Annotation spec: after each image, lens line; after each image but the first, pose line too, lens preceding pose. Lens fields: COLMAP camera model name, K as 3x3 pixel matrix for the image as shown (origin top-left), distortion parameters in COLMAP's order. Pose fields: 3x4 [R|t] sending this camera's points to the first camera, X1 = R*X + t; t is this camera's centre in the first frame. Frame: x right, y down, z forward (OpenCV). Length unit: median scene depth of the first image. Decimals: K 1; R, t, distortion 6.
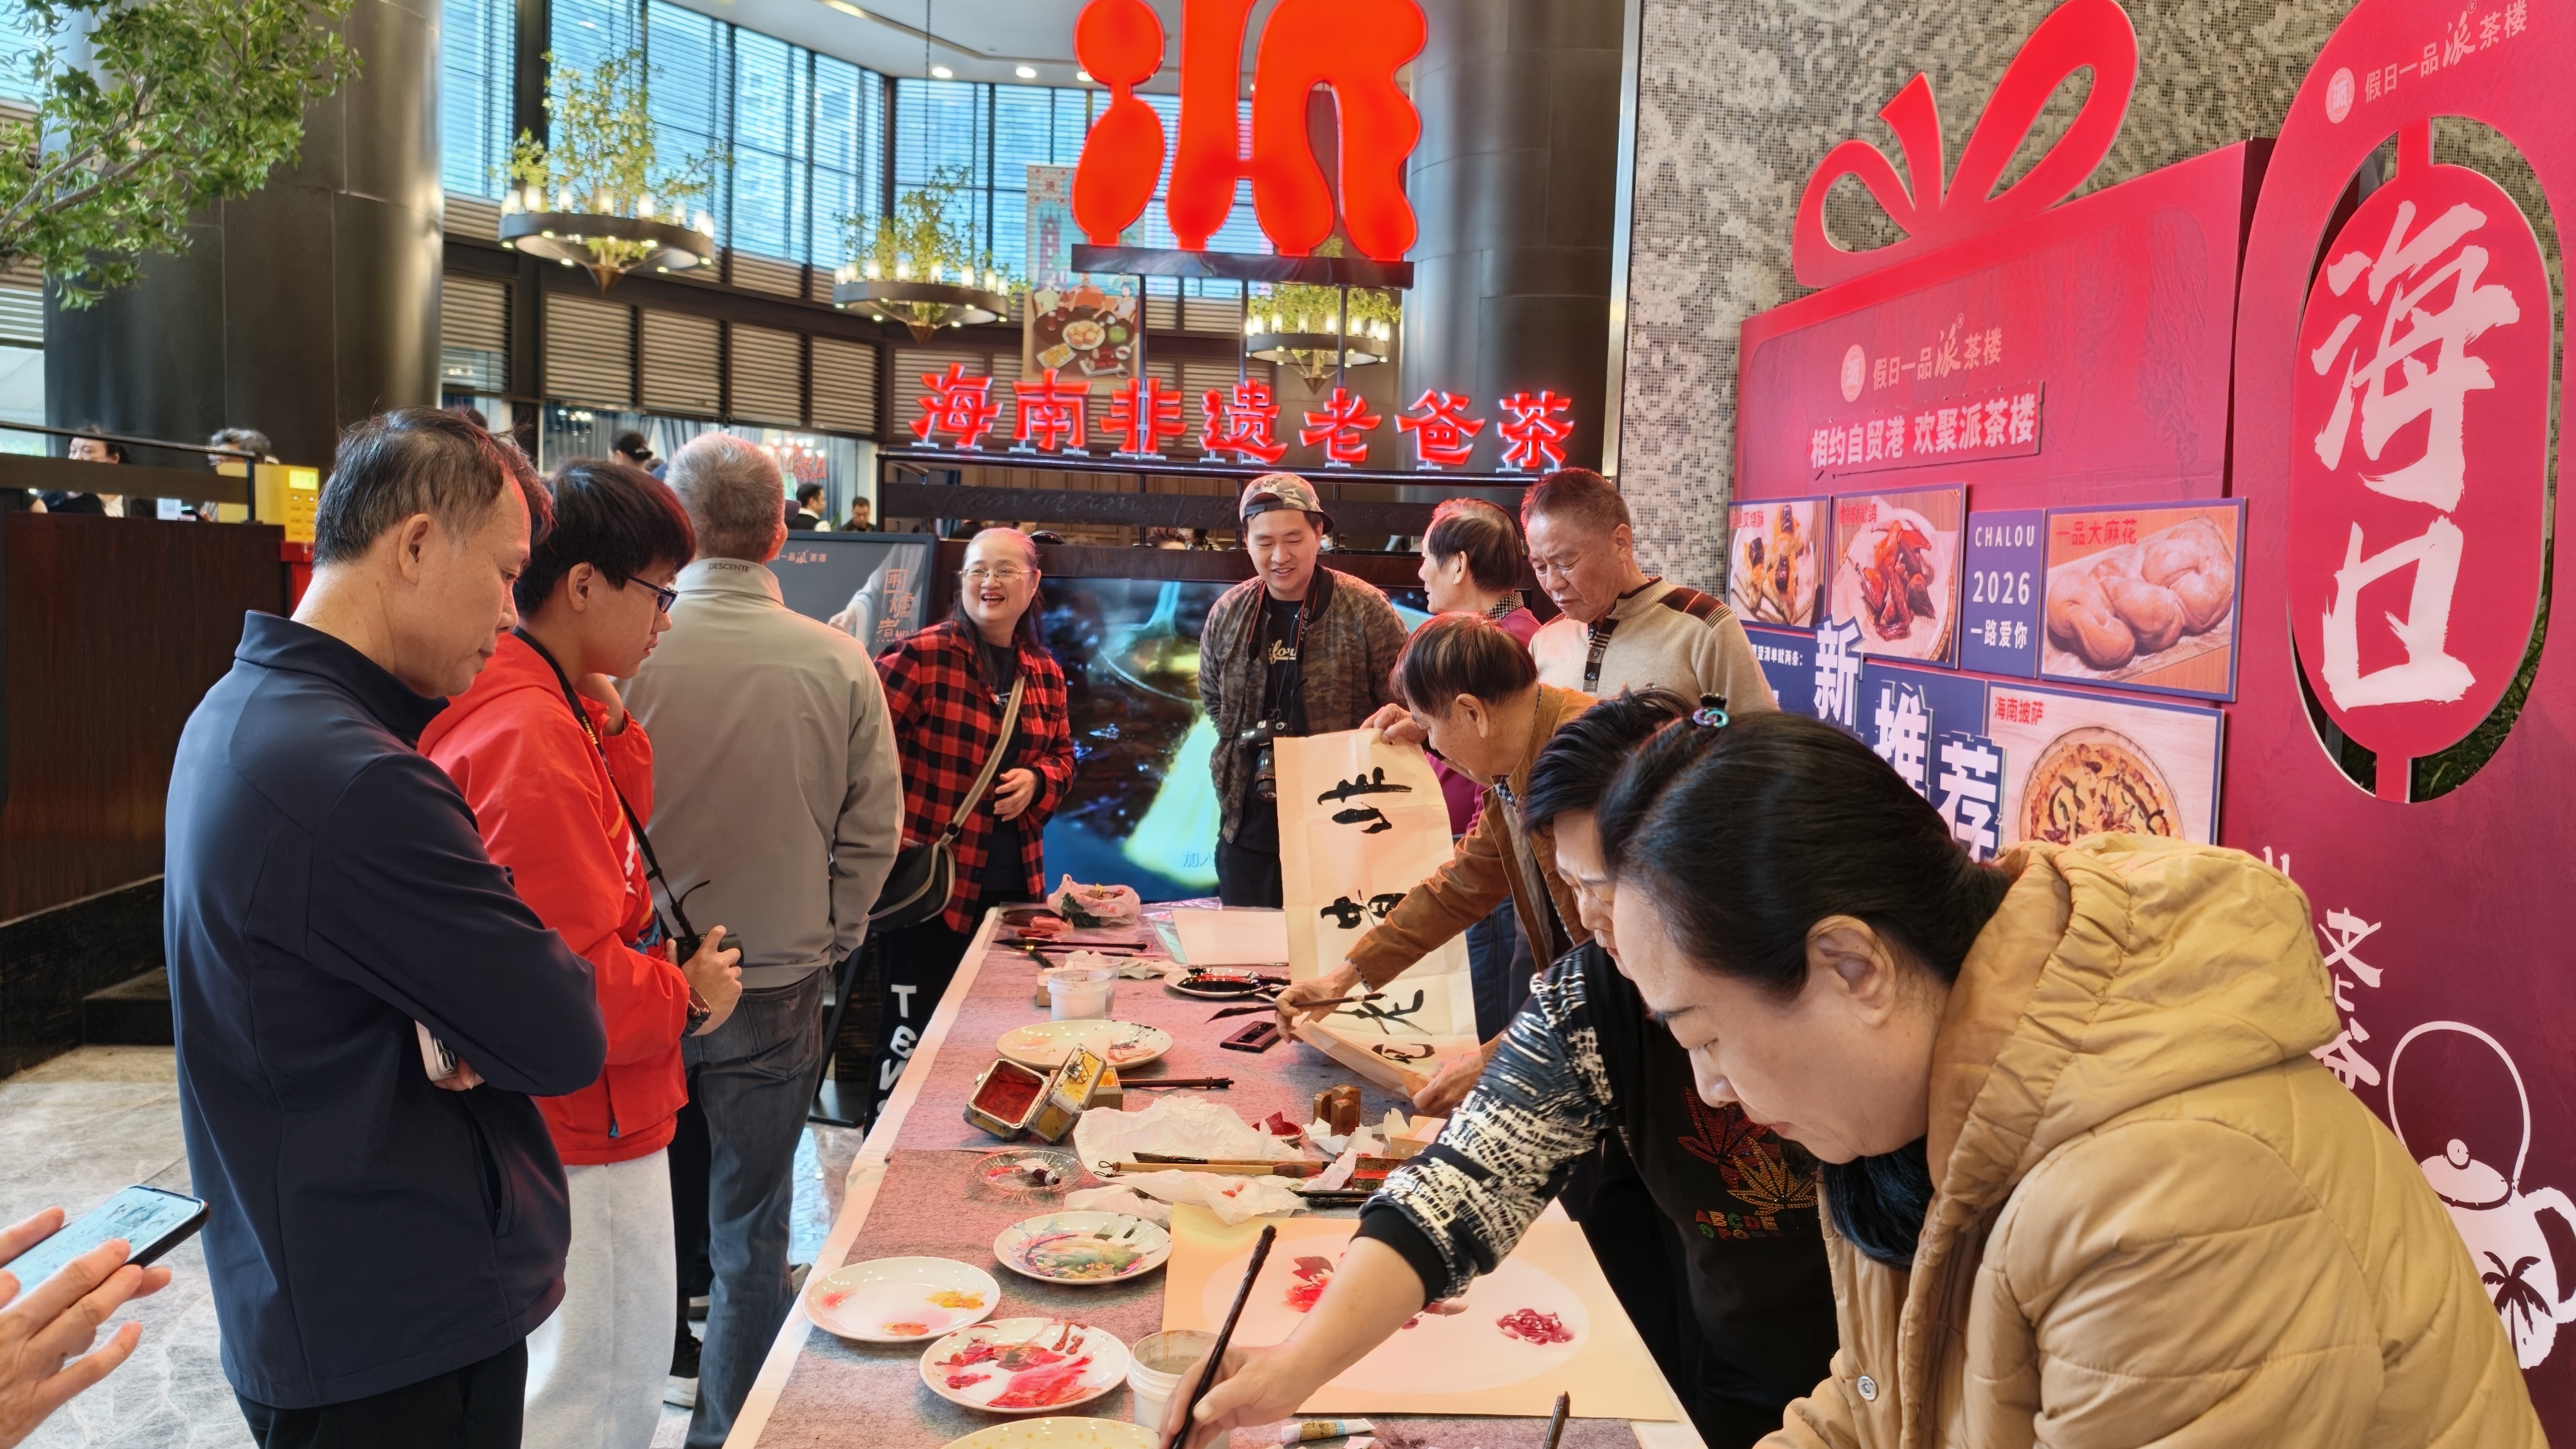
lens RADIAL K [[1818.4, 0, 1308.4], [0, 1818.4, 687.5], [0, 0, 1]] dist [0.020317, -0.043258]
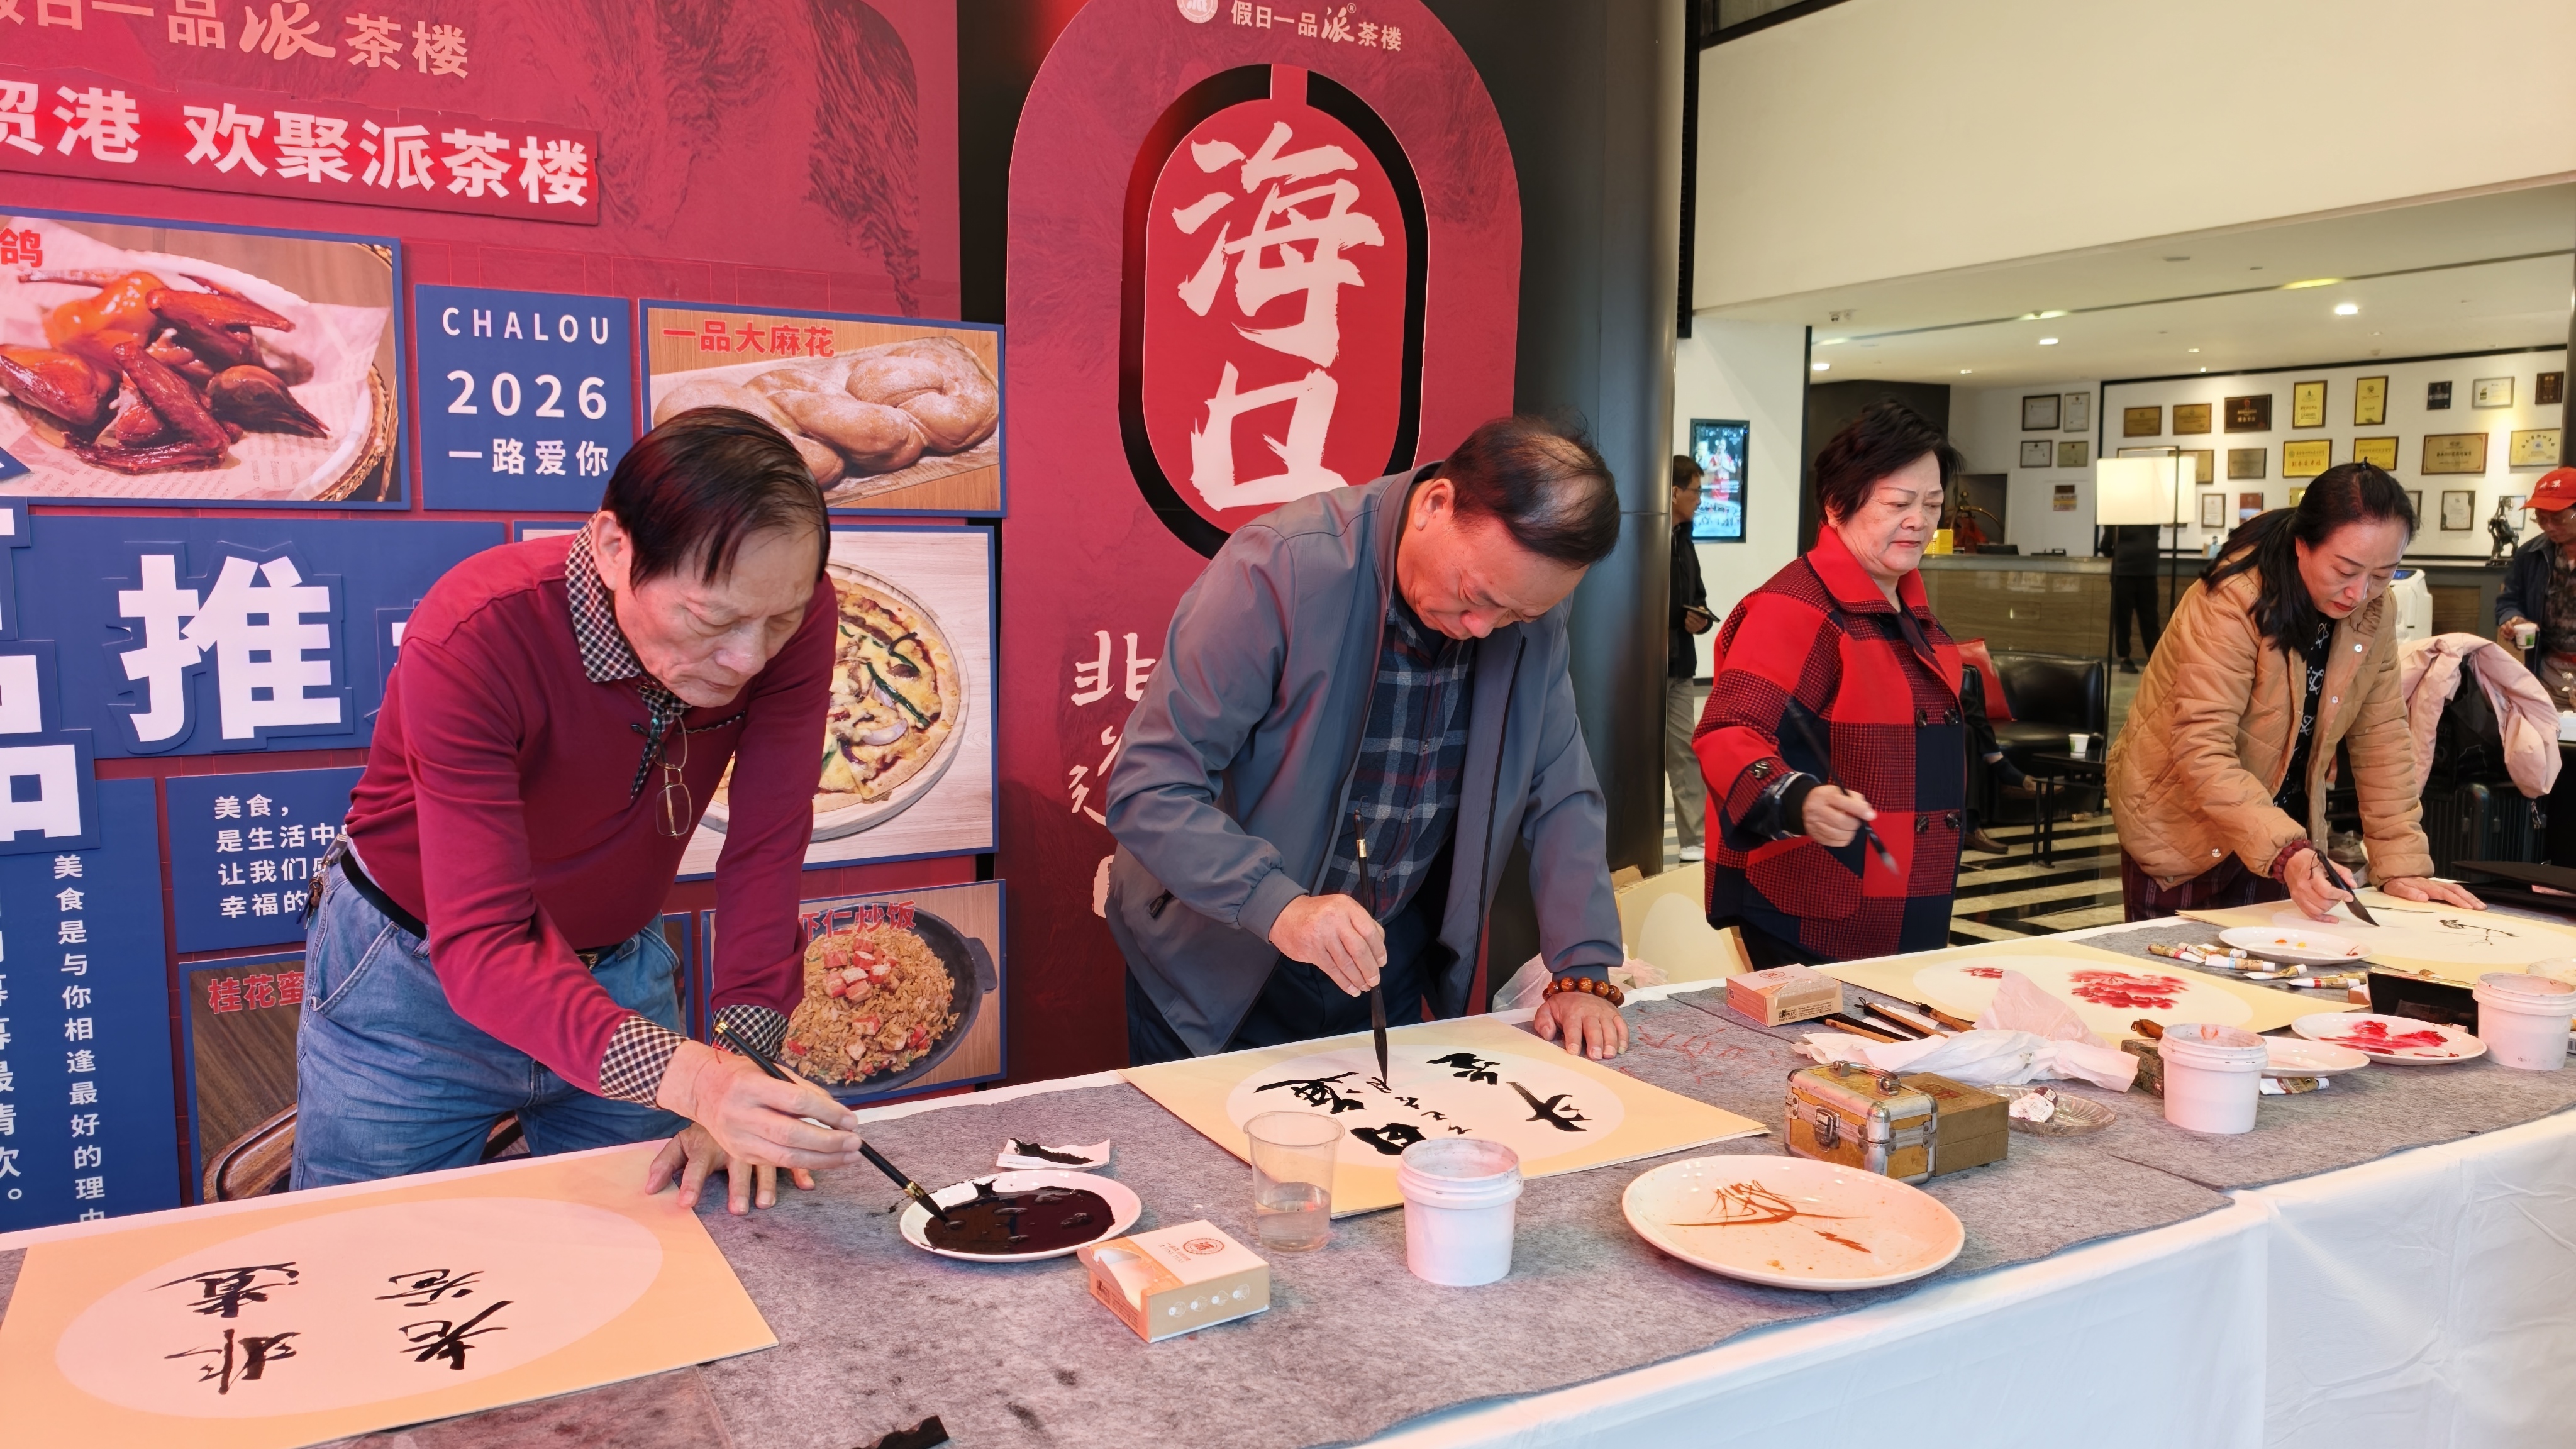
lens RADIAL K [[1818.4, 0, 1387.5], [0, 1818.4, 768.8], [0, 0, 1]] dist [0.020317, -0.043258]
pose [[-0.434875, -0.137734, 0.889895, -0.326324], [0.043283, 0.983894, 0.173434, -0.012927], [-0.899450, 0.113939, -0.421909, 0.715688]]
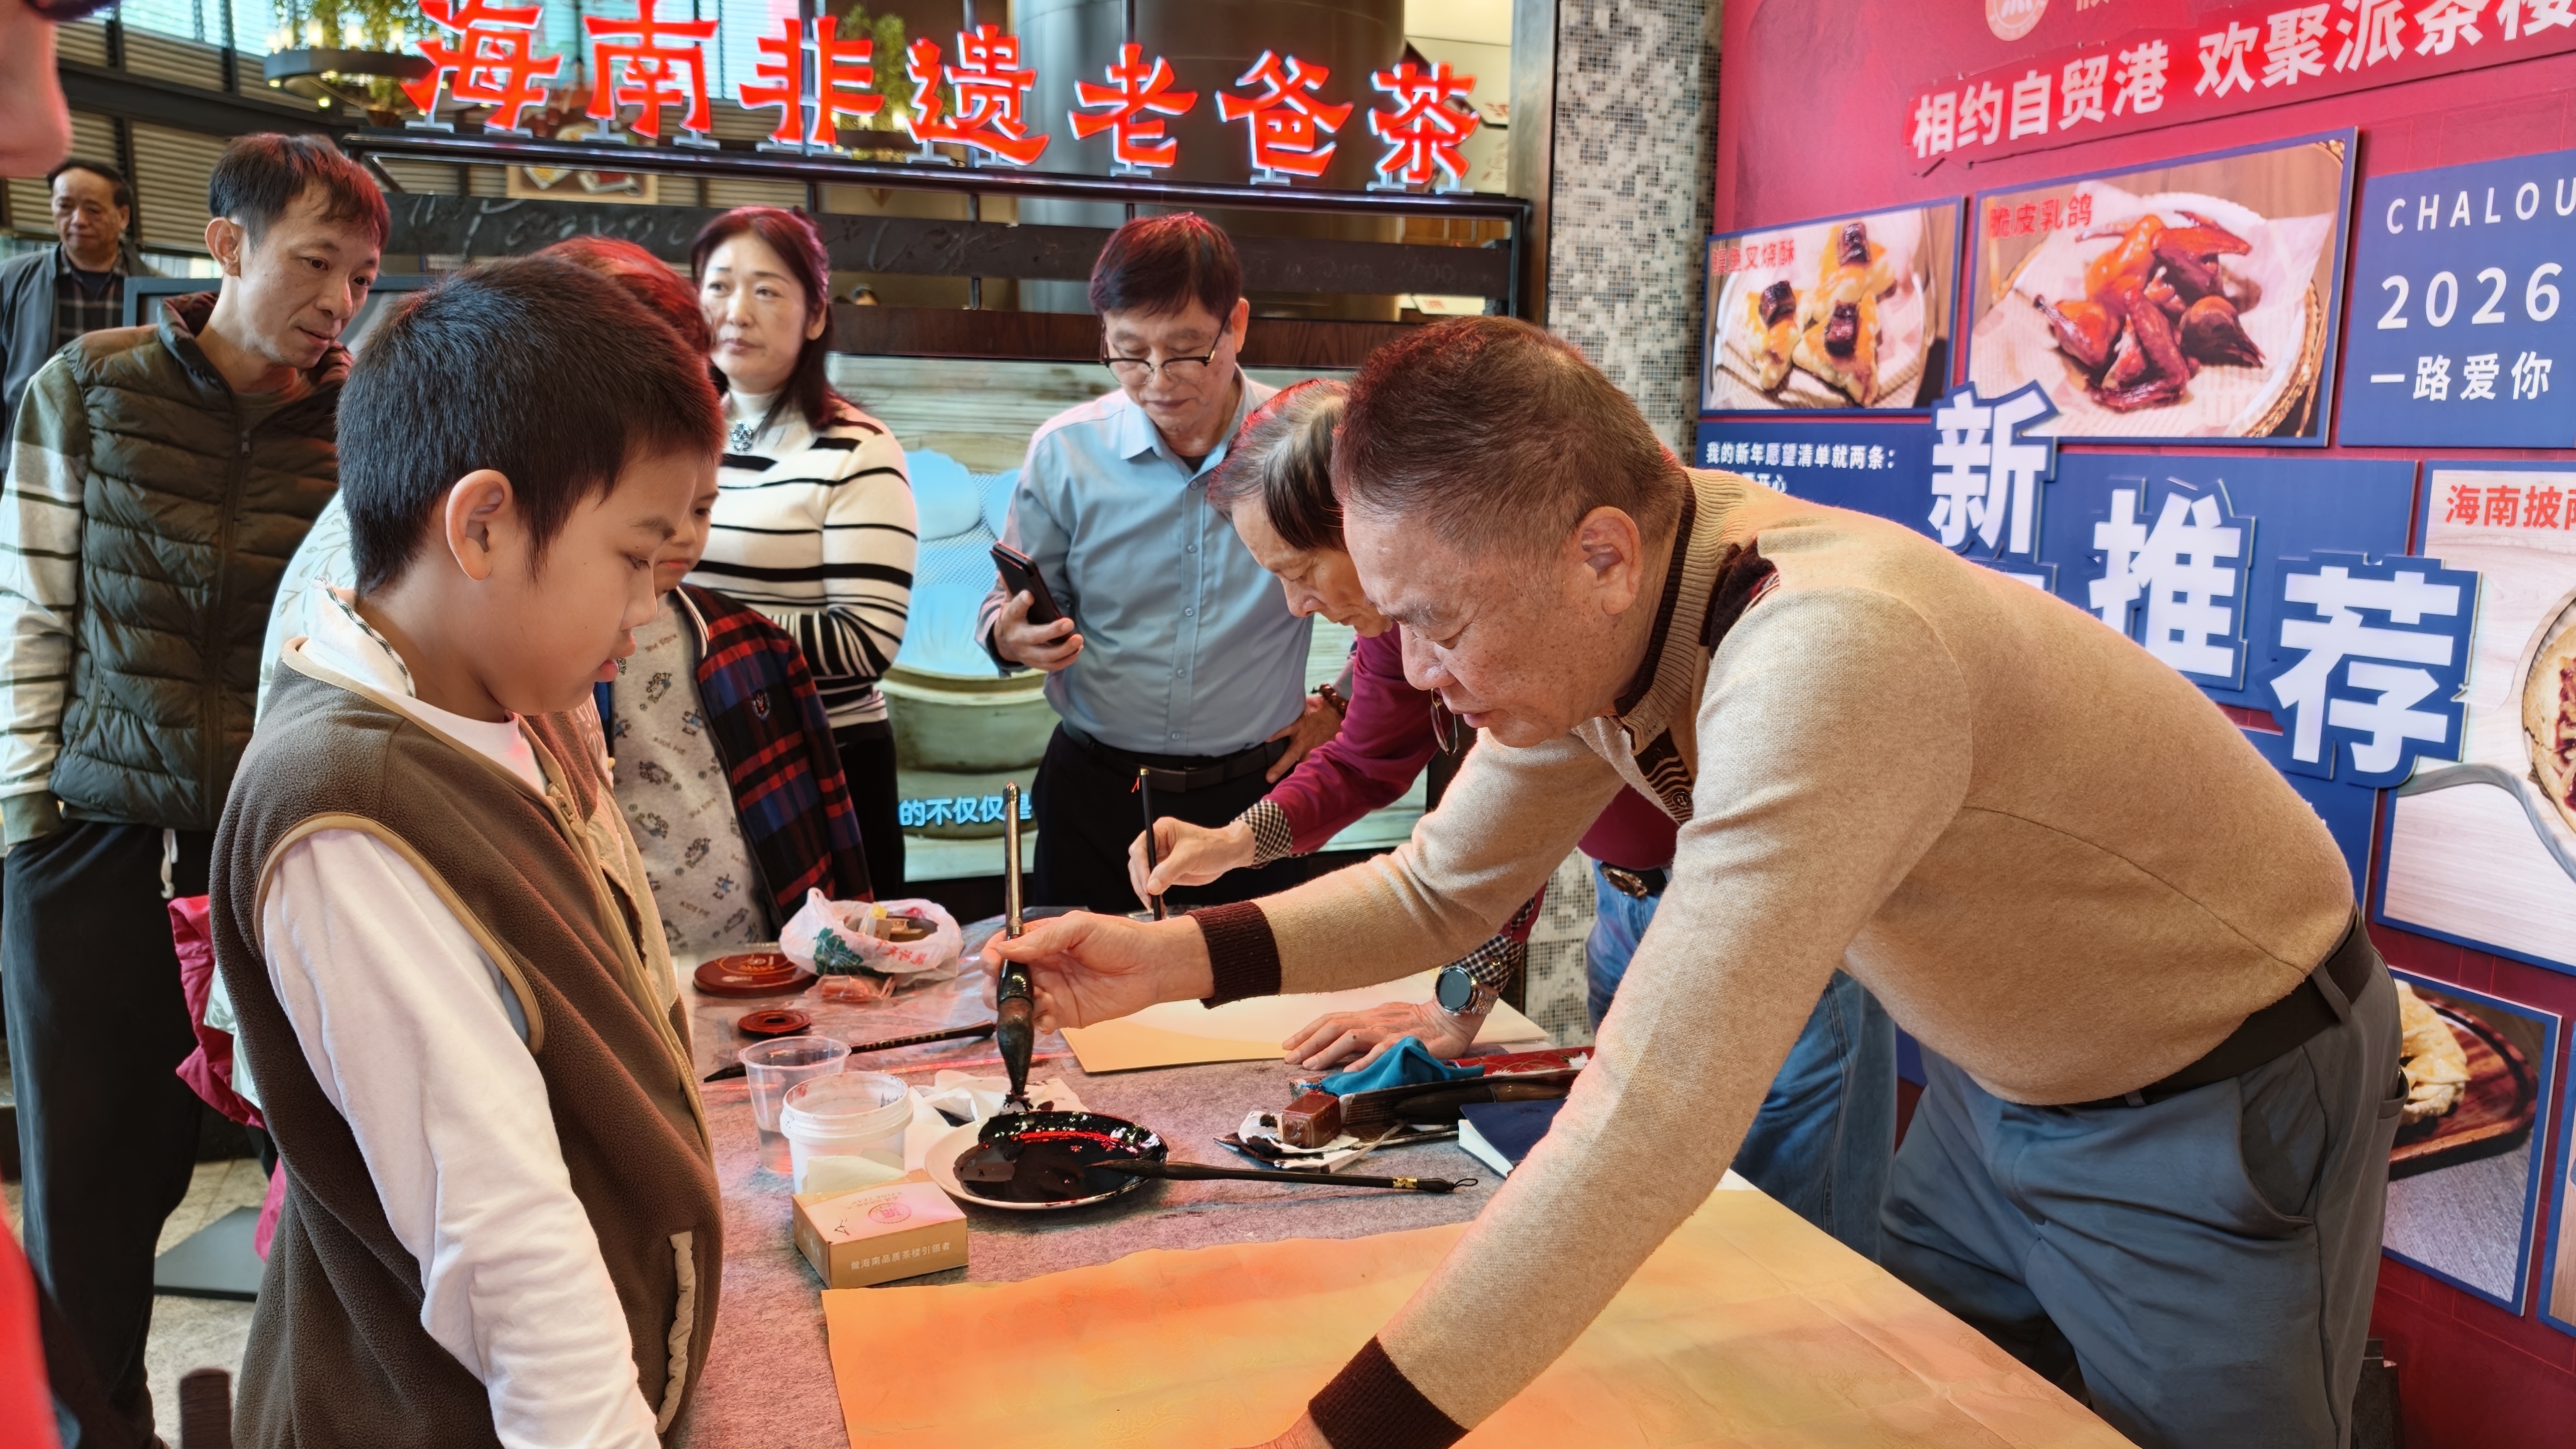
lens RADIAL K [[1818.4, 0, 1283.9], [0, 1818.4, 733.0], [0, 0, 1]] dist [0.020317, -0.043258]
pose [[0.970150, -0.058775, 0.235275, -0.093610], [0.035437, 0.994130, 0.102221, 0.007652], [-0.239902, -0.090832, 0.966538, 0.362599]]
